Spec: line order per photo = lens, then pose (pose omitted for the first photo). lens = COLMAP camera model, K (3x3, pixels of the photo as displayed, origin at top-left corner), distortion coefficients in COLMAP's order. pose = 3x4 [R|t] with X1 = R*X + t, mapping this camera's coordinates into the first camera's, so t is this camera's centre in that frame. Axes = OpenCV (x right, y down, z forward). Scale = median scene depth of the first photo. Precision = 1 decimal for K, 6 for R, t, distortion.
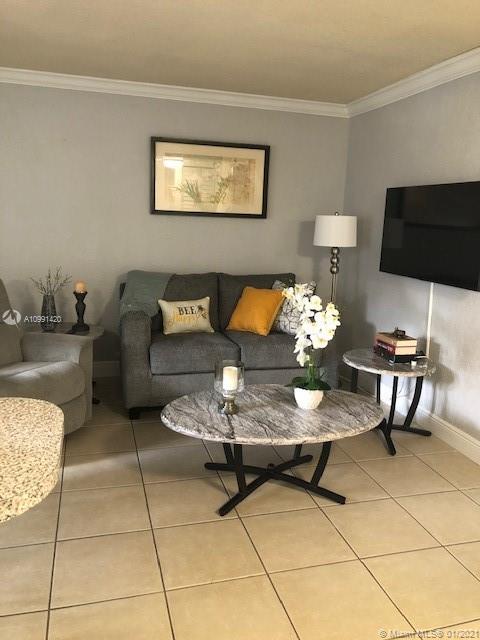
lens RADIAL K [[523.0, 0, 243.3], [0, 523.0, 315.0], [0, 0, 1]] dist [0.036674, -0.020573]
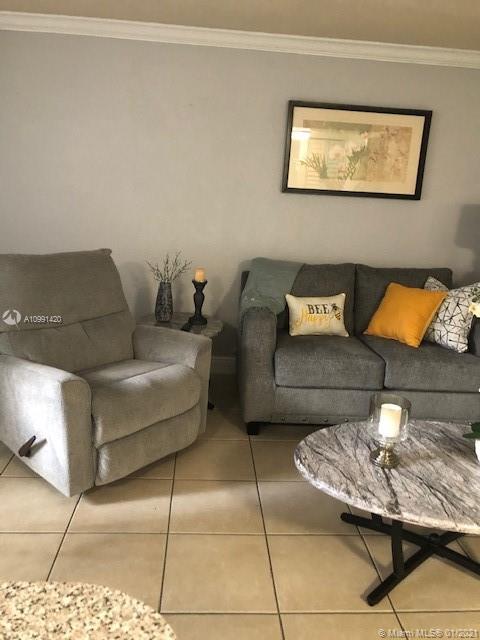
lens RADIAL K [[523.0, 0, 245.5], [0, 523.0, 311.2], [0, 0, 1]] dist [0.036674, -0.020573]
pose [[0.978958, 0.067893, -0.192439, -0.071319], [-0.060310, 0.997165, 0.044996, -0.042169], [0.194948, -0.032443, 0.980277, 0.176085]]
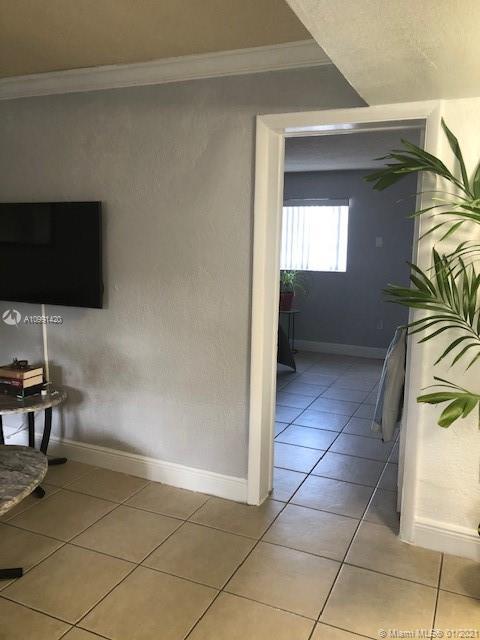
lens RADIAL K [[523.0, 0, 246.3], [0, 523.0, 313.7], [0, 0, 1]] dist [0.036674, -0.020573]
pose [[0.640348, -0.131181, 0.756800, -0.129619], [0.147674, 0.987952, 0.046297, -0.035524], [-0.753755, 0.082114, 0.652005, 0.102081]]
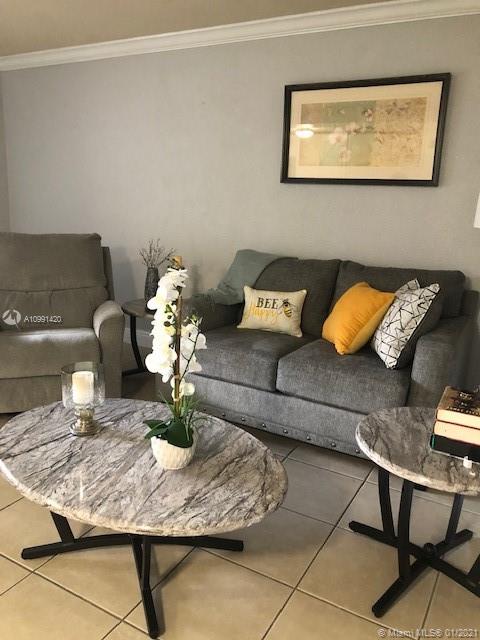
lens RADIAL K [[523.0, 0, 235.9], [0, 523.0, 315.8], [0, 0, 1]] dist [0.036674, -0.020573]
pose [[0.702366, 0.151985, -0.695401, 0.477236], [-0.140368, 0.987329, 0.074015, -0.047995], [0.697839, 0.045627, 0.714800, 0.472372]]
